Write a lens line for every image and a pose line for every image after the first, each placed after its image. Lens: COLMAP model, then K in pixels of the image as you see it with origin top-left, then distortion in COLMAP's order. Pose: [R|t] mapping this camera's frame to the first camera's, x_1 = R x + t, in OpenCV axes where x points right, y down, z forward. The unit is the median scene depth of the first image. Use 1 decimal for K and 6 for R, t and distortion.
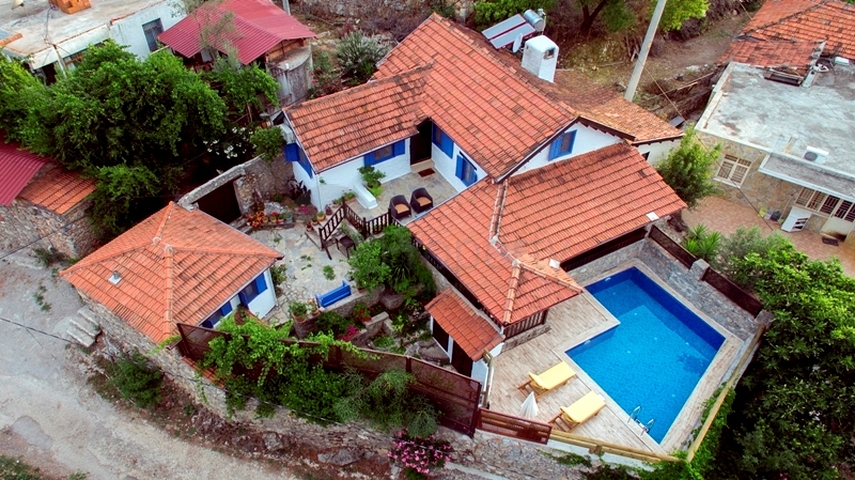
lens RADIAL K [[560.2, 0, 401.2], [0, 560.2, 237.5], [0, 0, 1]] dist [0.007112, 0.000648]
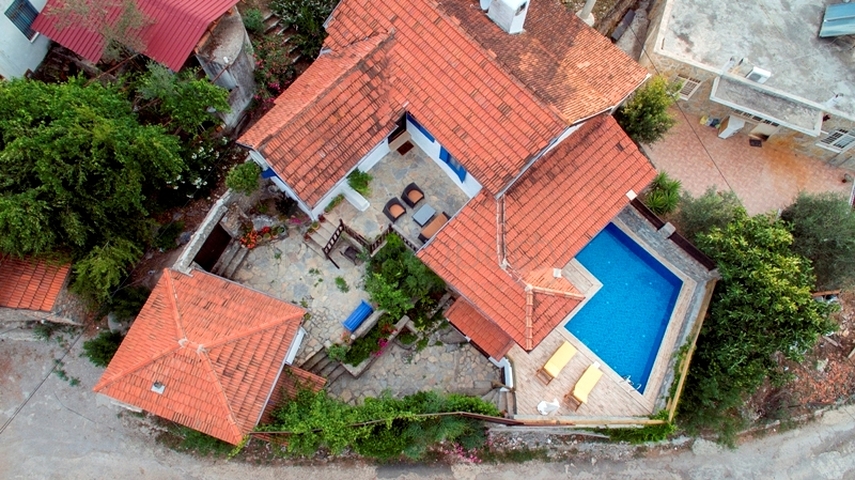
lens RADIAL K [[505.0, 0, 427.5], [0, 505.0, 240.0], [0, 0, 1]] dist [0.006001, -0.000060]
pose [[0.964963, -0.224045, 0.136563, -0.085874], [0.137623, 0.875305, 0.463574, -0.436999], [-0.223396, -0.428538, 0.875471, 0.168045]]
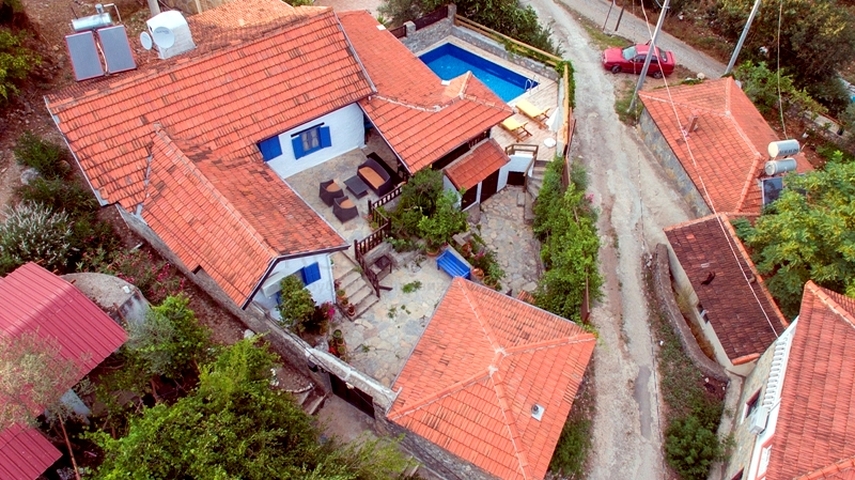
lens RADIAL K [[670.0, 0, 427.5], [0, 670.0, 240.0], [0, 0, 1]] dist [0.004741, 0.000382]
pose [[-0.133581, -0.780817, 0.610312, -0.762434], [0.658607, 0.390227, 0.643397, -0.676626], [-0.740536, 0.487901, 0.462124, 0.434940]]
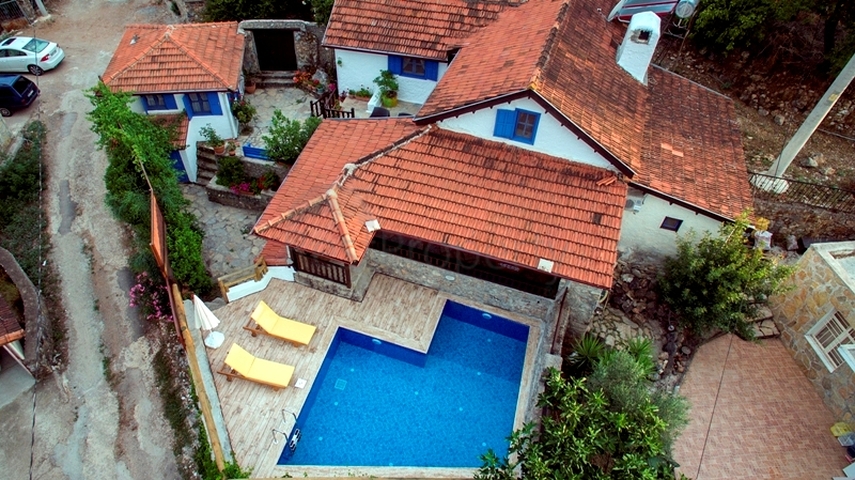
lens RADIAL K [[523.6, 0, 413.3], [0, 523.6, 223.9], [0, 0, 1]] dist [0.007029, 0.000826]
pose [[0.678788, 0.538228, -0.499558, 0.581620], [-0.523758, 0.831674, 0.184382, -0.104829], [0.514708, 0.136491, 0.846431, 0.332499]]
